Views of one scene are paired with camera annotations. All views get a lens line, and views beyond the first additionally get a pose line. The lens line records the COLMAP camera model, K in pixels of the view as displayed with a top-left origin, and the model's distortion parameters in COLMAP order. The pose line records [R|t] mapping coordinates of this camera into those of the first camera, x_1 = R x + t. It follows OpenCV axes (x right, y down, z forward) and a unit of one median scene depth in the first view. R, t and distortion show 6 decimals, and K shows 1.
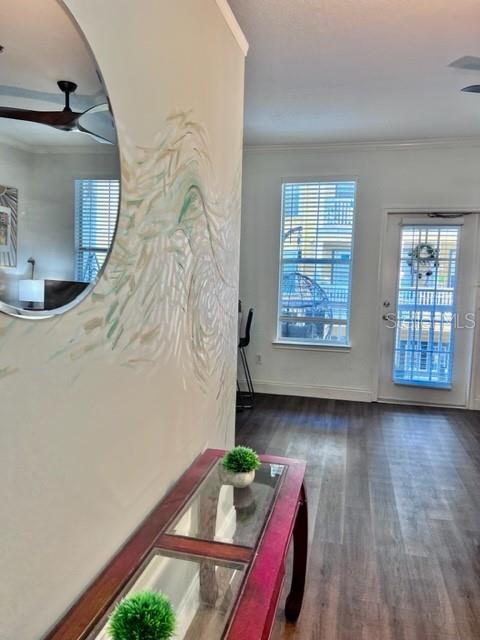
lens RADIAL K [[482.0, 0, 238.9], [0, 482.0, 323.6], [0, 0, 1]] dist [0.074029, -0.090118]
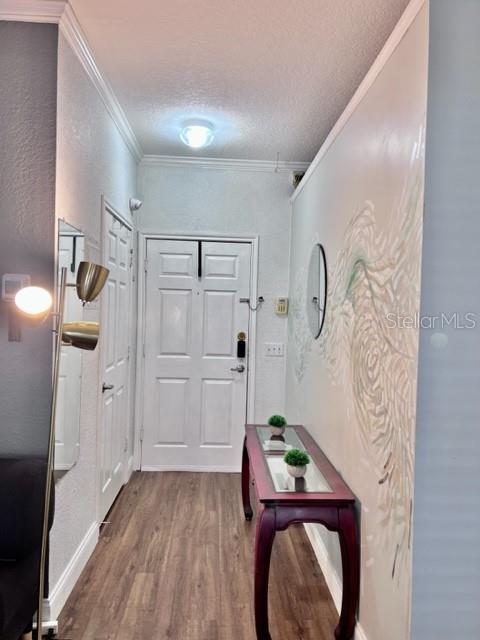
lens RADIAL K [[482.0, 0, 238.9], [0, 482.0, 323.6], [0, 0, 1]] dist [0.074029, -0.090118]
pose [[-0.959931, -0.042869, -0.276939, 0.521073], [-0.077513, 0.990292, 0.115382, -0.233905], [0.269304, 0.132225, -0.953935, 2.046321]]
